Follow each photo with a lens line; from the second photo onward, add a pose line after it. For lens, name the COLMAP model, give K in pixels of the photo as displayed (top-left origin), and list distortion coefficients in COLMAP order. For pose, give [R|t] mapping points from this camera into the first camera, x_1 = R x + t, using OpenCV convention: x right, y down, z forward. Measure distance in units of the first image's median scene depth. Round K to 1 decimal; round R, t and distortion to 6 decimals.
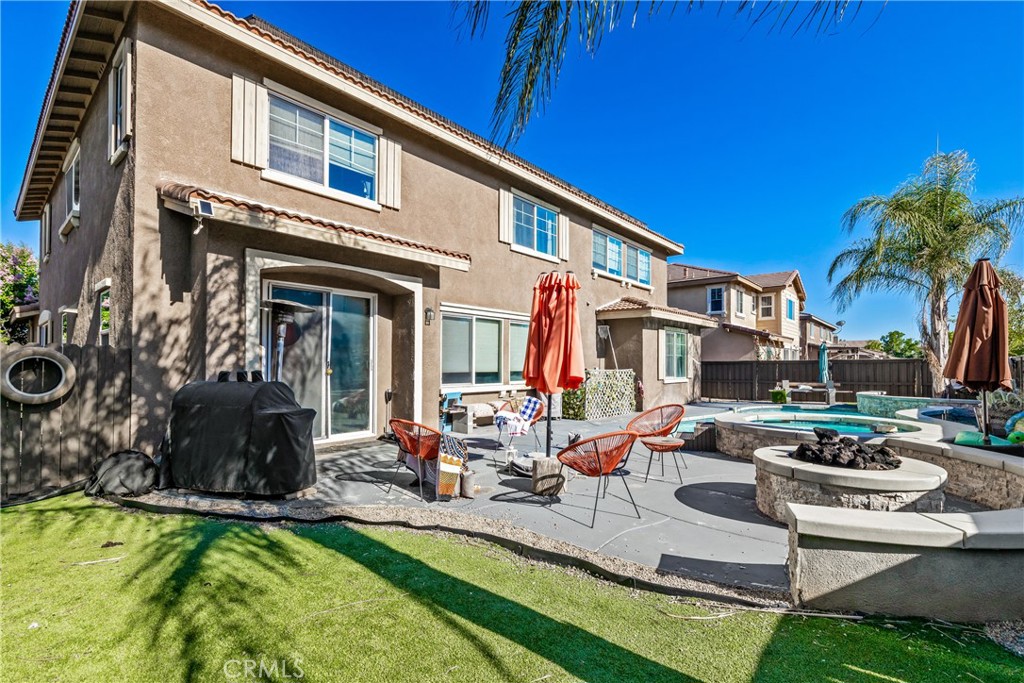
lens RADIAL K [[462.8, 0, 510.9], [0, 462.8, 342.6], [0, 0, 1]] dist [0.002005, 0.000423]
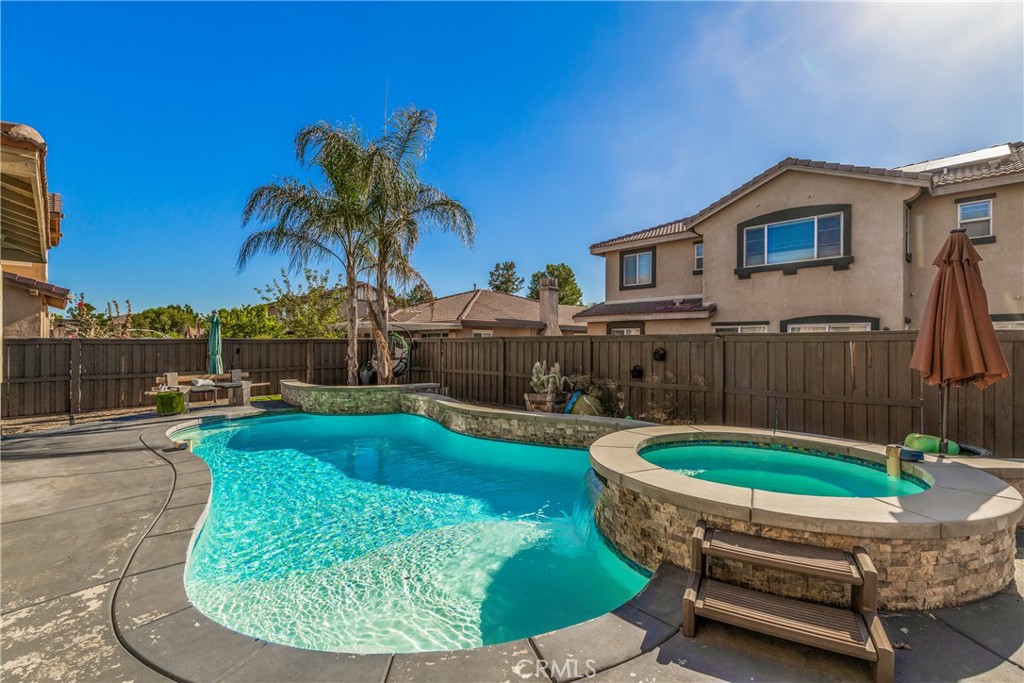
lens RADIAL K [[462.8, 0, 510.9], [0, 462.8, 342.6], [0, 0, 1]] dist [0.002005, 0.000423]
pose [[0.078792, 0.001053, 0.996891, 0.024882], [-0.052387, 0.998622, 0.003086, 0.016727], [-0.995514, -0.052467, 0.078739, 0.515176]]
